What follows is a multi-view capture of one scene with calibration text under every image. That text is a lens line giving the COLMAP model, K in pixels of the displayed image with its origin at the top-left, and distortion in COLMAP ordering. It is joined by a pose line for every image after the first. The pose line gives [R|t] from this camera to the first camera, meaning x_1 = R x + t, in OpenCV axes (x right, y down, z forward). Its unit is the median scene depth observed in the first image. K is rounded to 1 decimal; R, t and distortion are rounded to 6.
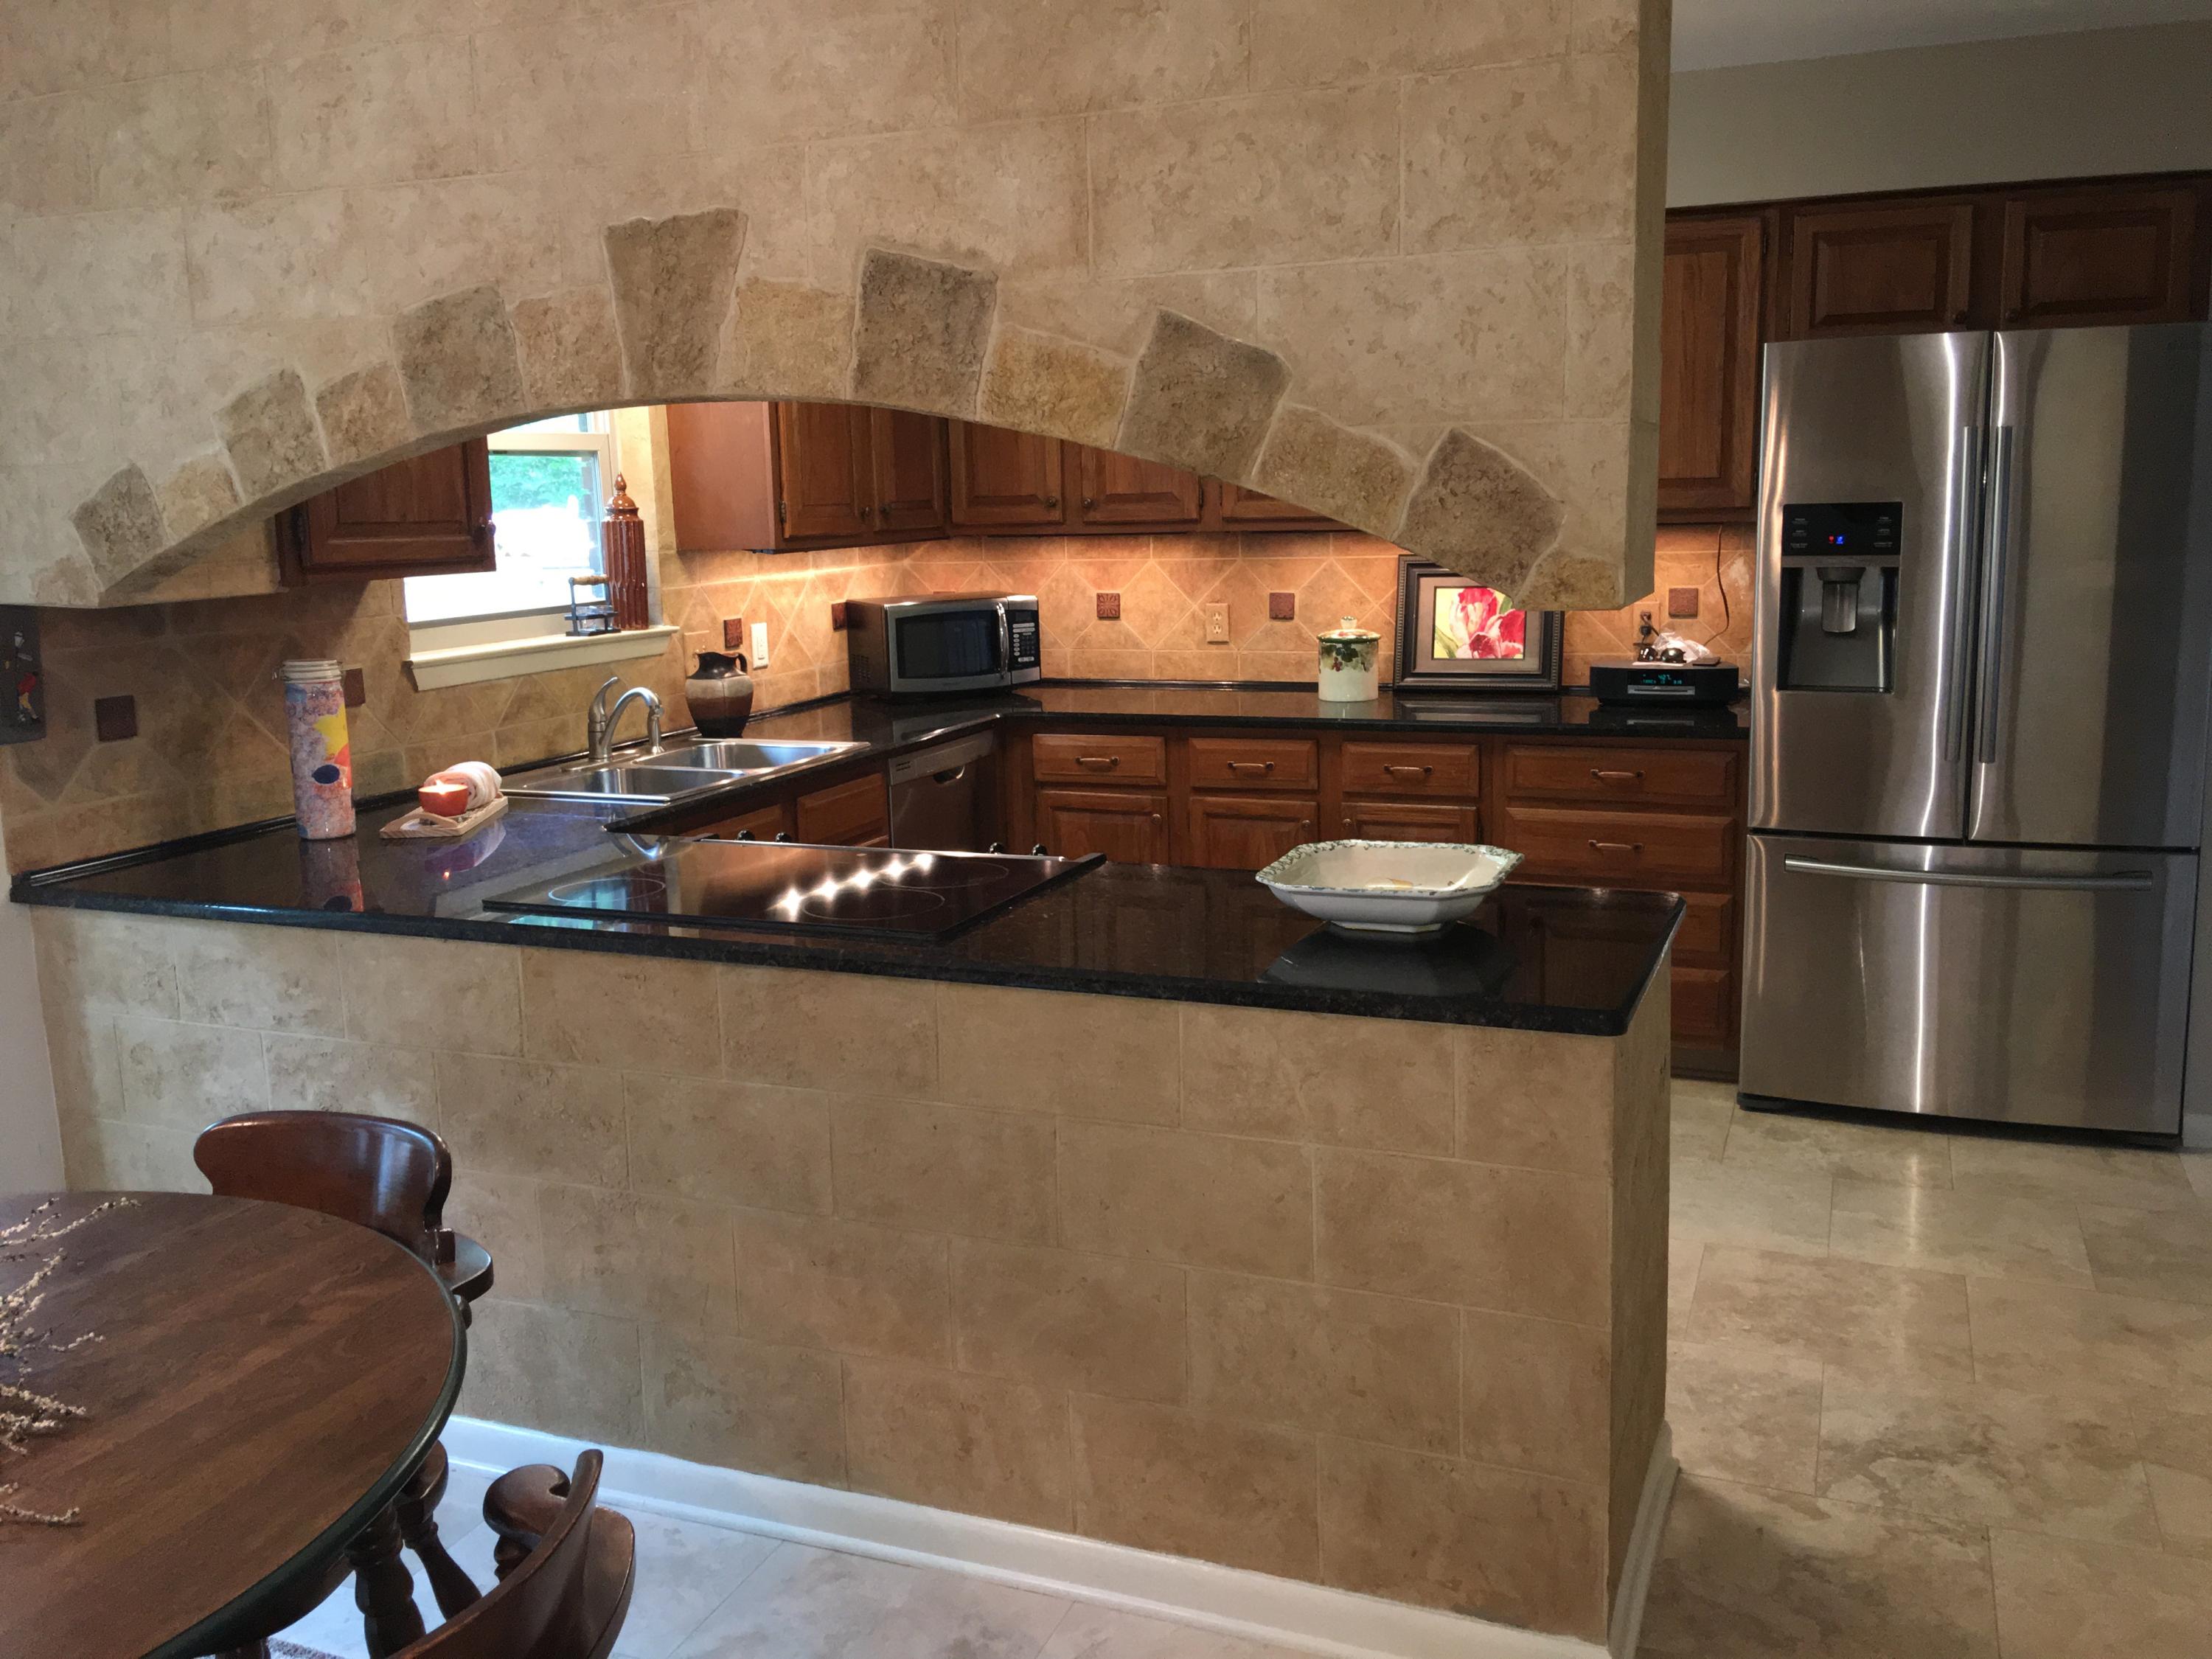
lens RADIAL K [[1908.2, 0, 1099.3], [0, 1908.2, 823.5], [0, 0, 1]] dist [0.063029, -0.034654]
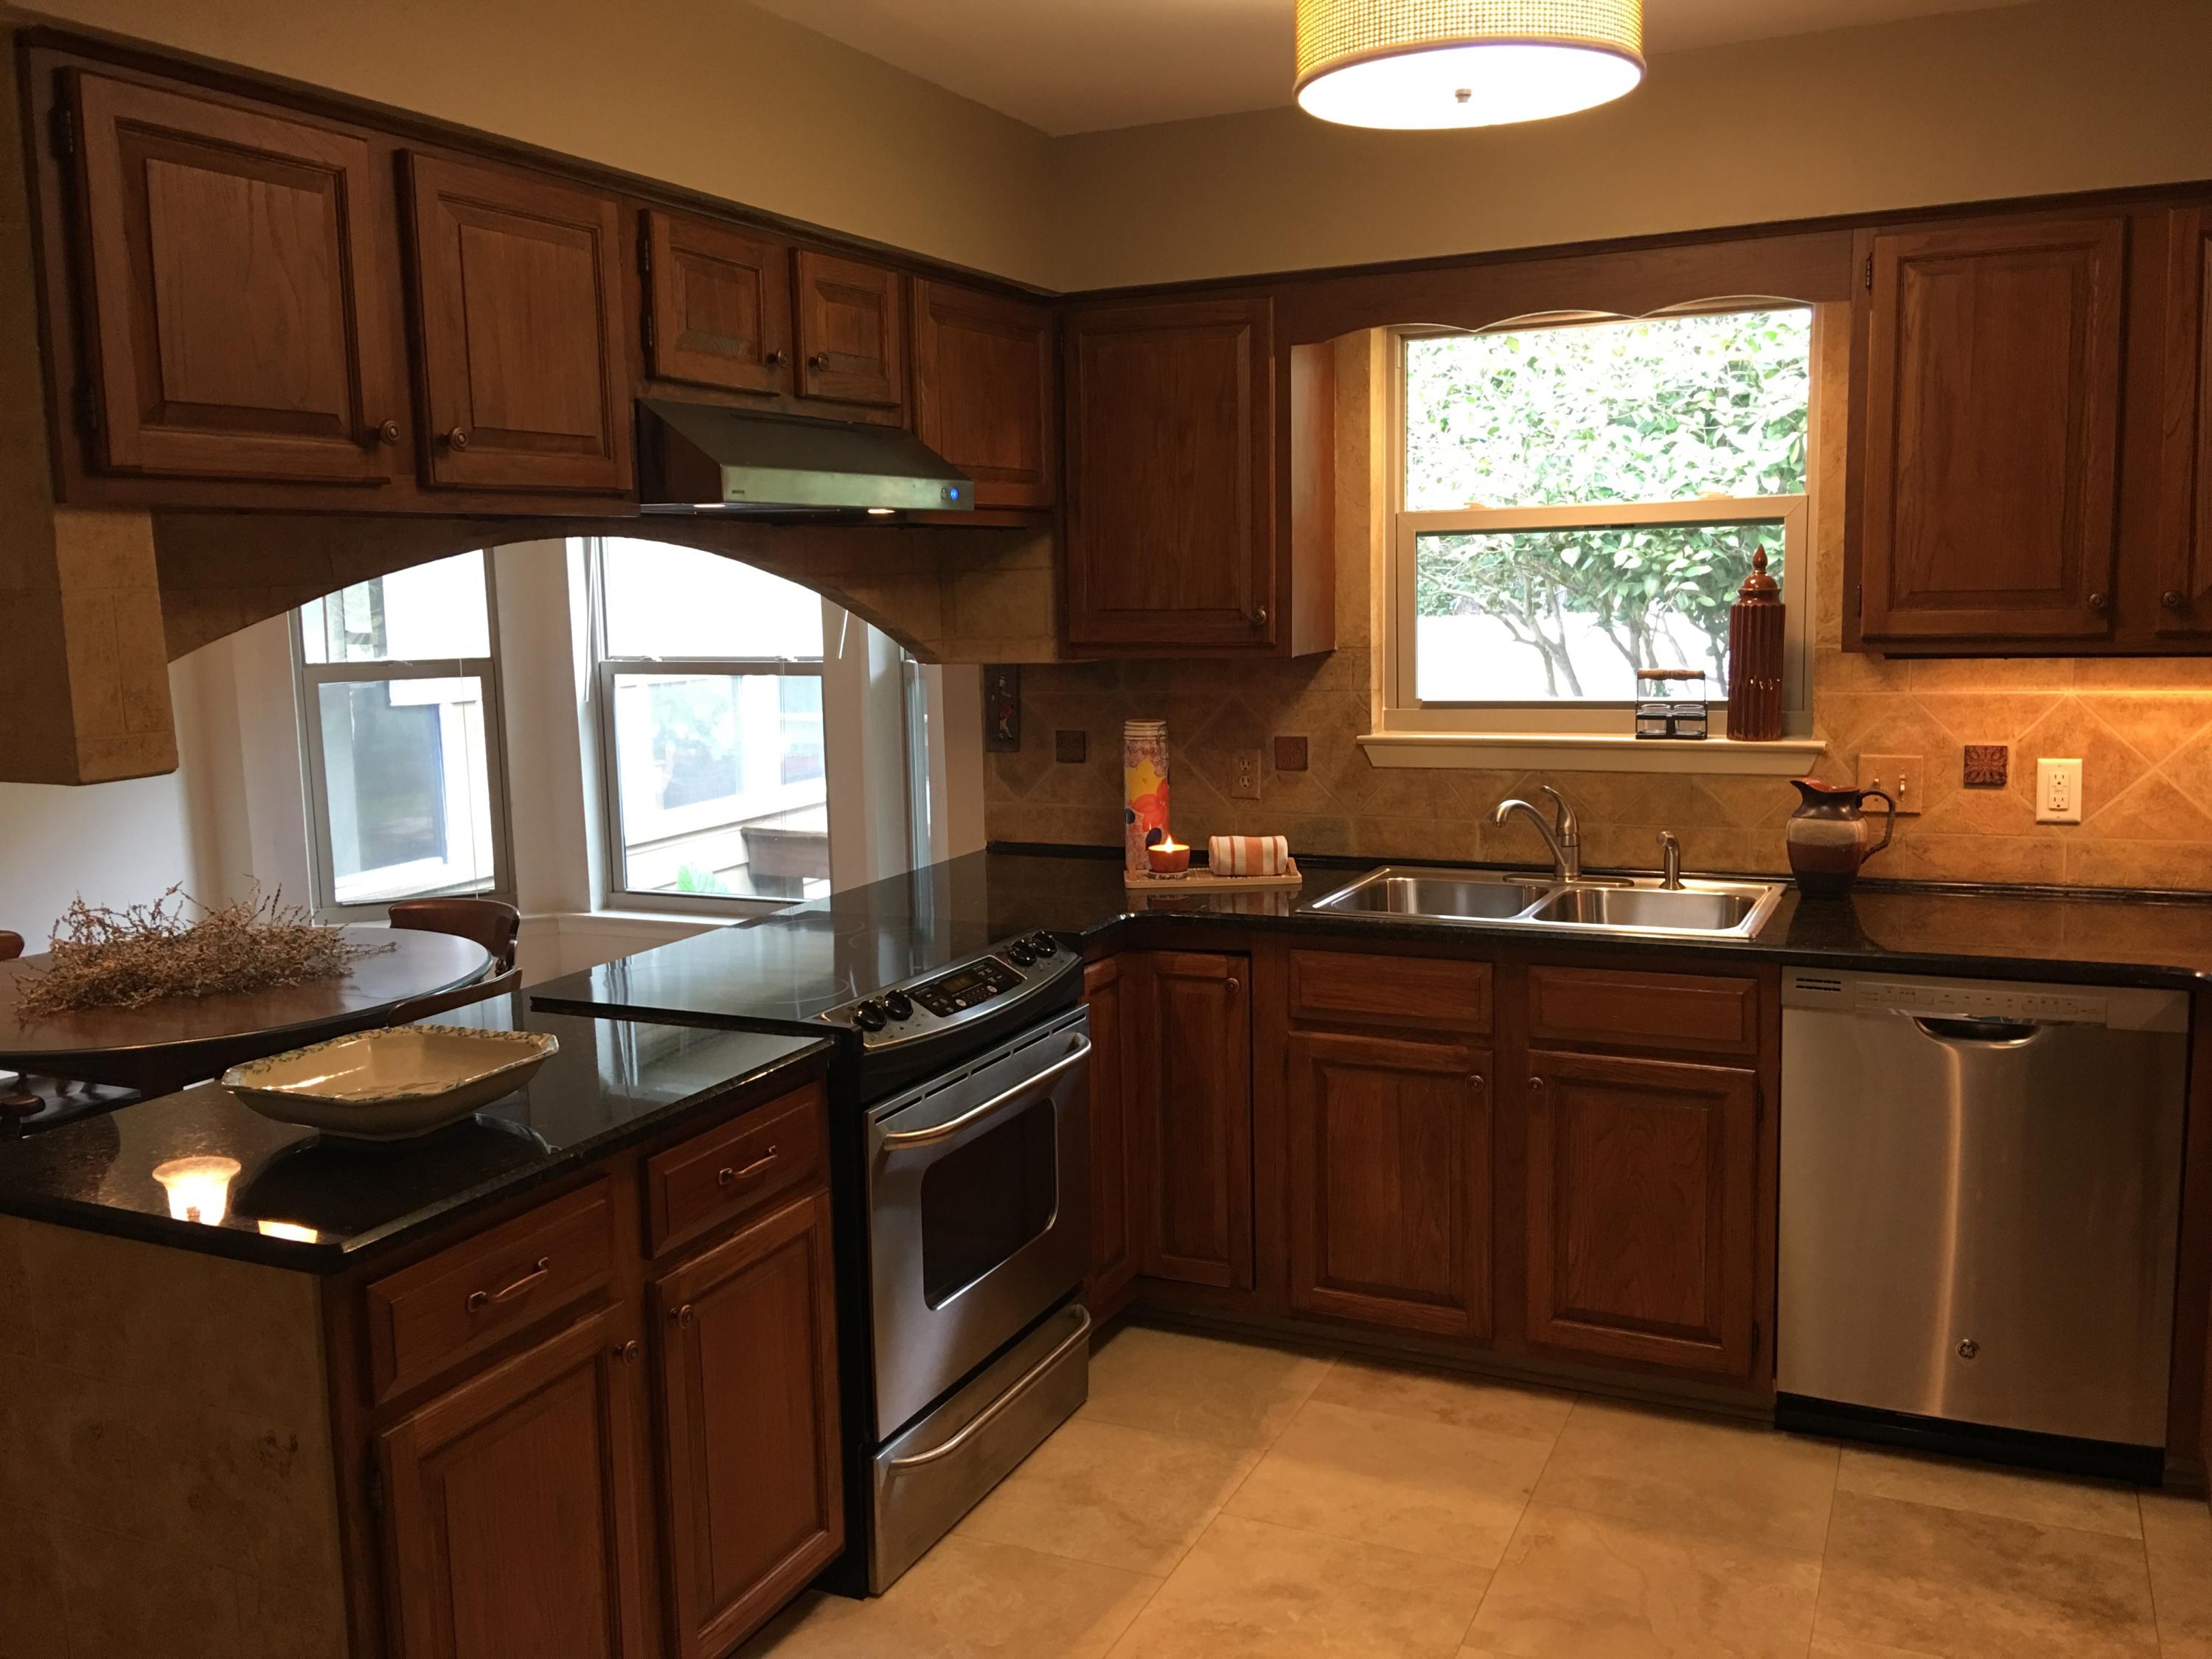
lens RADIAL K [[1908.2, 0, 1099.1], [0, 1908.2, 826.0], [0, 0, 1]] dist [0.063029, -0.034654]
pose [[-0.054663, 0.149670, -0.987224, 0.691630], [-0.153382, 0.975709, 0.156417, -0.179629], [0.986654, 0.159972, -0.030378, 0.904914]]
